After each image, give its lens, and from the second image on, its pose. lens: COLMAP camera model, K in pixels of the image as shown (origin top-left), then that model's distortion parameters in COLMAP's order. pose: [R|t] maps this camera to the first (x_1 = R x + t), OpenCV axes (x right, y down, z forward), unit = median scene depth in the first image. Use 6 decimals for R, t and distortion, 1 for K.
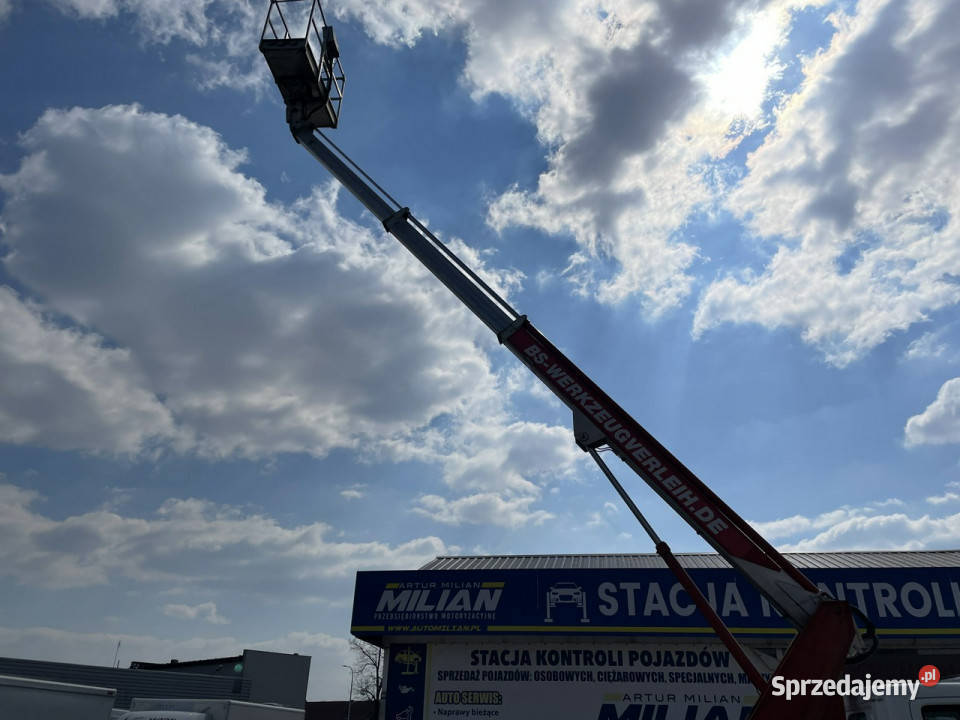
lens RADIAL K [[718.8, 0, 487.9], [0, 718.8, 355.4], [0, 0, 1]] dist [0.076330, -0.093514]
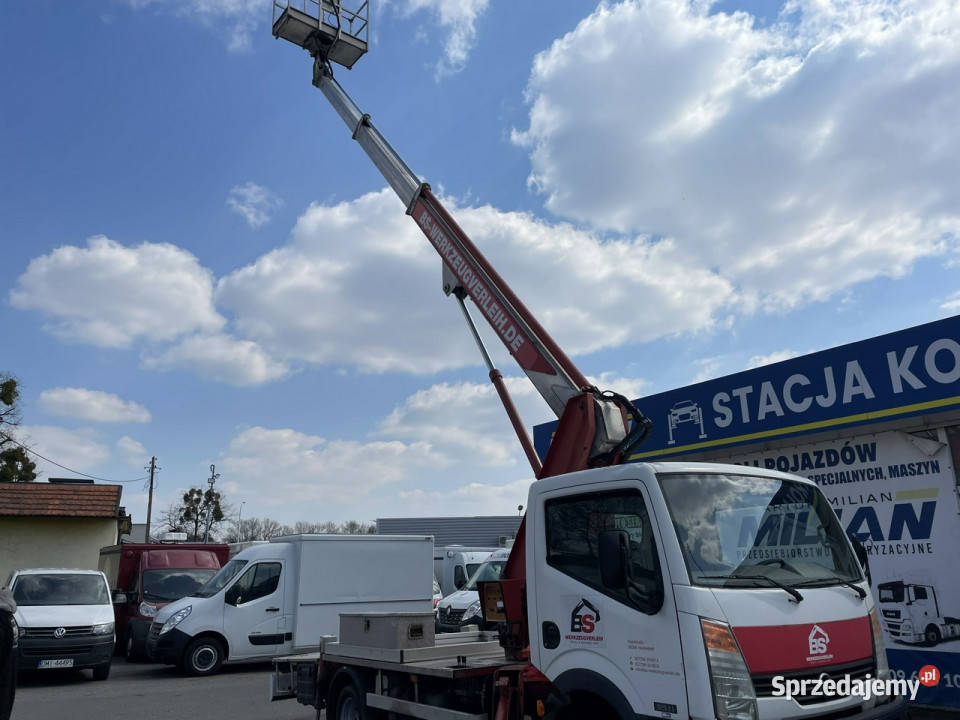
lens RADIAL K [[719.7, 0, 475.7], [0, 719.7, 364.9], [0, 0, 1]] dist [0.084624, -0.100192]
pose [[0.681822, -0.234112, -0.693044, 0.604323], [0.372204, 0.926627, 0.053160, 0.124584], [0.629748, -0.294199, 0.718932, 0.180175]]
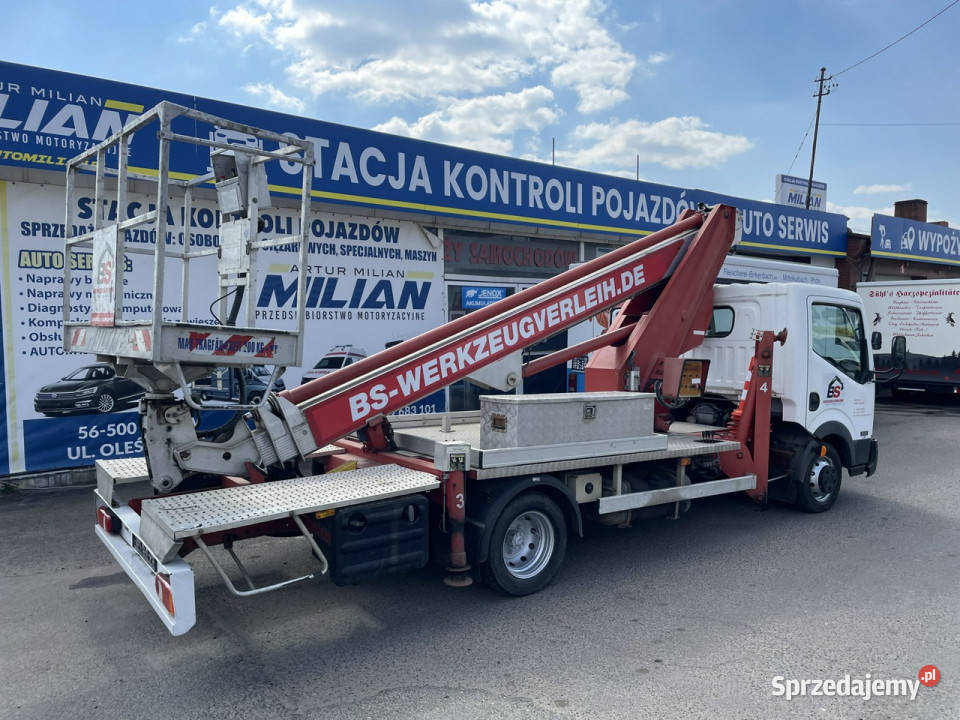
lens RADIAL K [[719.8, 0, 480.6], [0, 719.8, 367.1], [0, 0, 1]] dist [0.091132, -0.103981]
pose [[0.690261, -0.062675, 0.720841, -0.276164], [-0.321212, 0.866149, 0.382895, 0.172756], [-0.648354, -0.495840, 0.577736, 0.308392]]
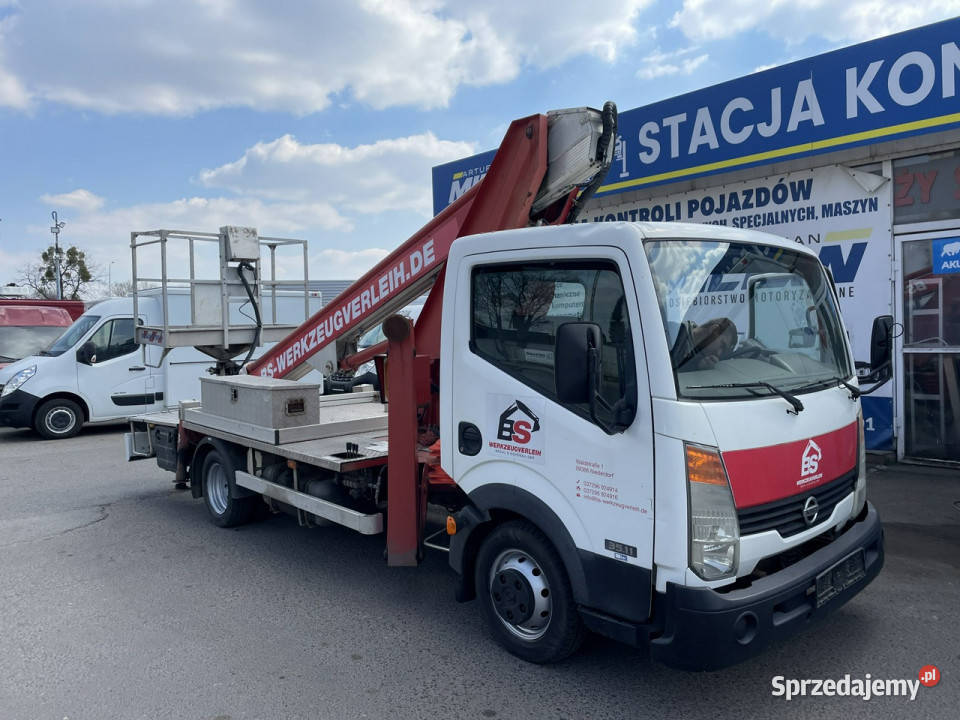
lens RADIAL K [[718.8, 0, 487.9], [0, 718.8, 355.4], [0, 0, 1]] dist [0.076330, -0.093514]
pose [[0.790127, -0.023395, -0.612497, 0.511333], [0.325846, 0.862405, 0.387404, 0.176216], [0.519157, -0.505678, 0.689032, 0.257229]]
